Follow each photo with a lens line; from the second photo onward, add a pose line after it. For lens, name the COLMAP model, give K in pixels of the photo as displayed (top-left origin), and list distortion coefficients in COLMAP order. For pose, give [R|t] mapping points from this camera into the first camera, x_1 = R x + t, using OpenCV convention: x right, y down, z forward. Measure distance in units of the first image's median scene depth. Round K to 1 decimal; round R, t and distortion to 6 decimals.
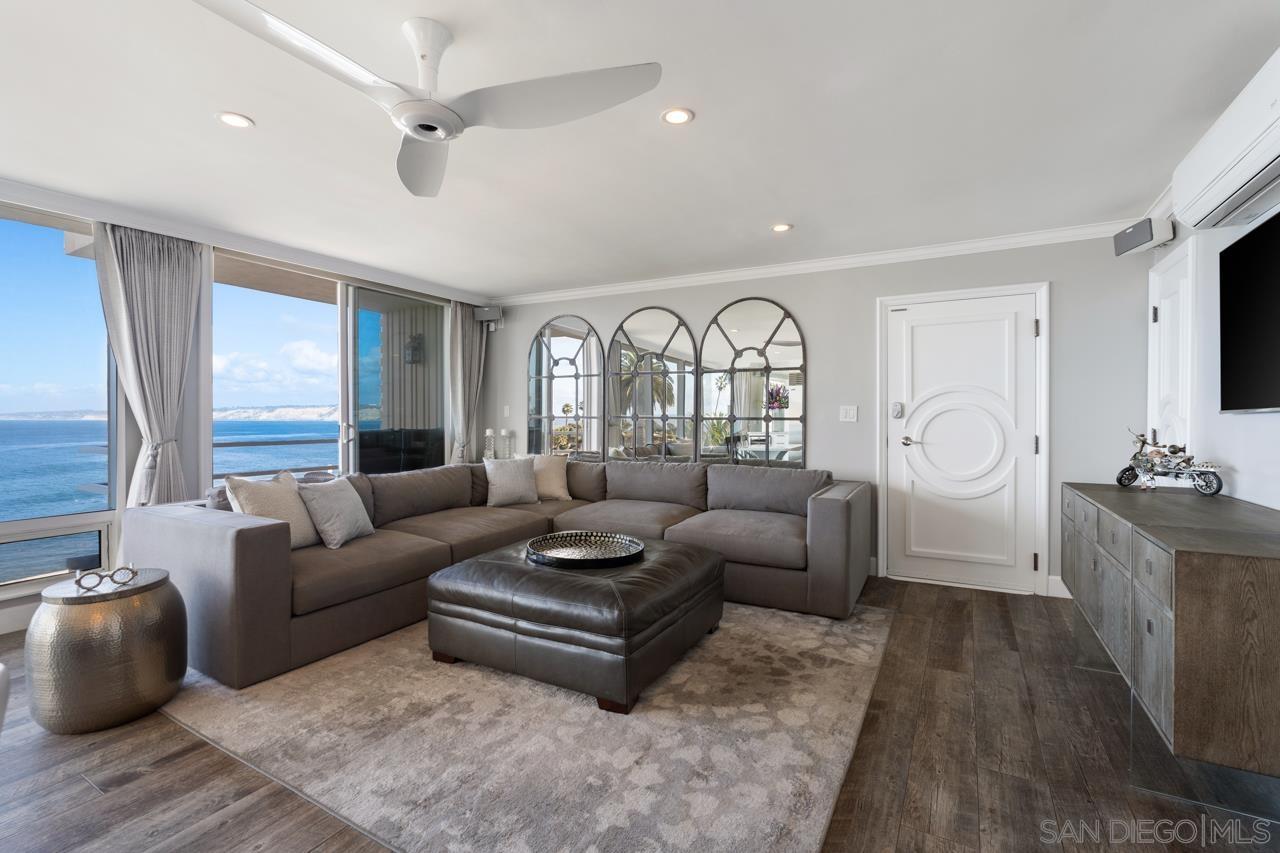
lens RADIAL K [[566.4, 0, 645.2], [0, 566.4, 423.0], [0, 0, 1]] dist [-0.007466, -0.000403]
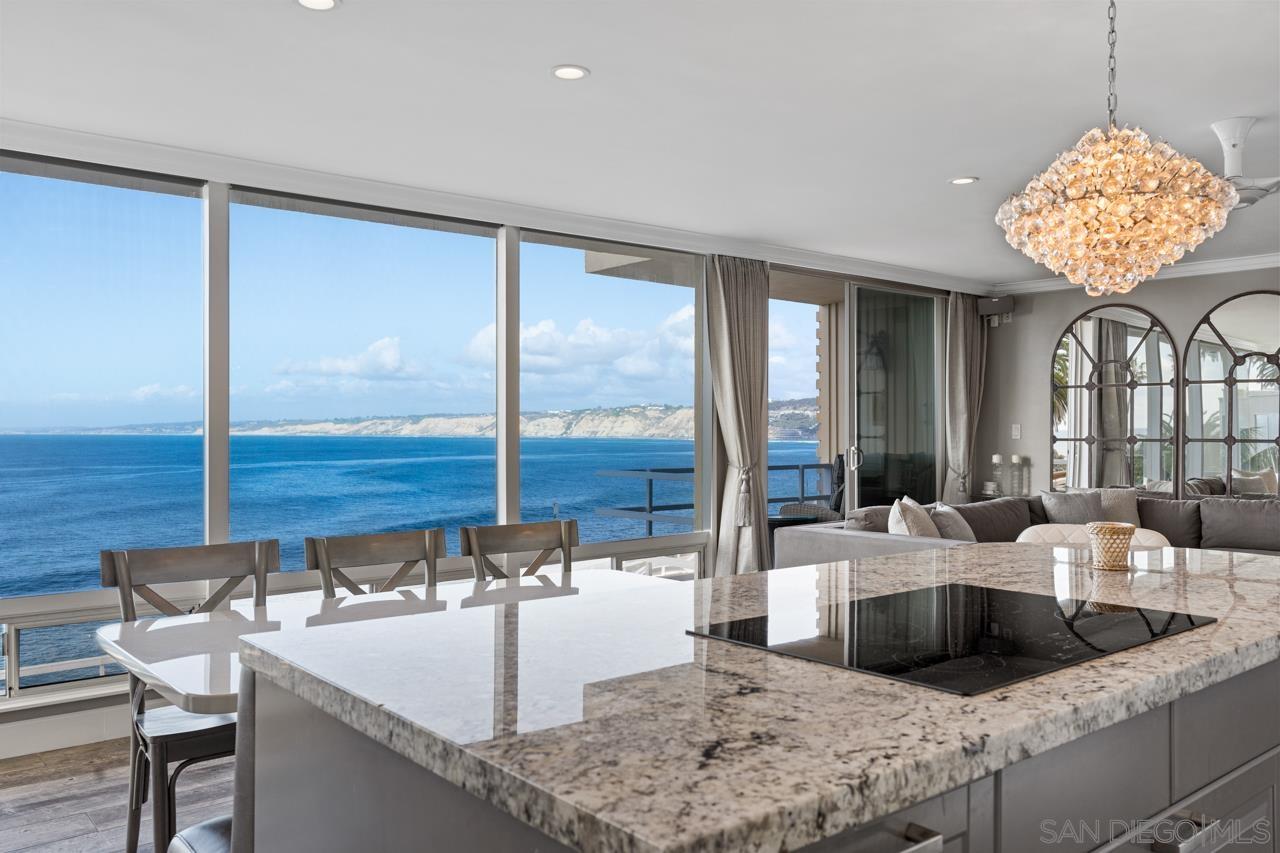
lens RADIAL K [[985.9, 0, 640.0], [0, 985.9, 426.5], [0, 0, 1]] dist [0.001987, -0.002523]
pose [[0.935985, -0.002399, -0.352031, -0.369893], [-0.002885, 0.999891, -0.014483, -0.009570], [0.352027, 0.014571, 0.935876, -0.619549]]
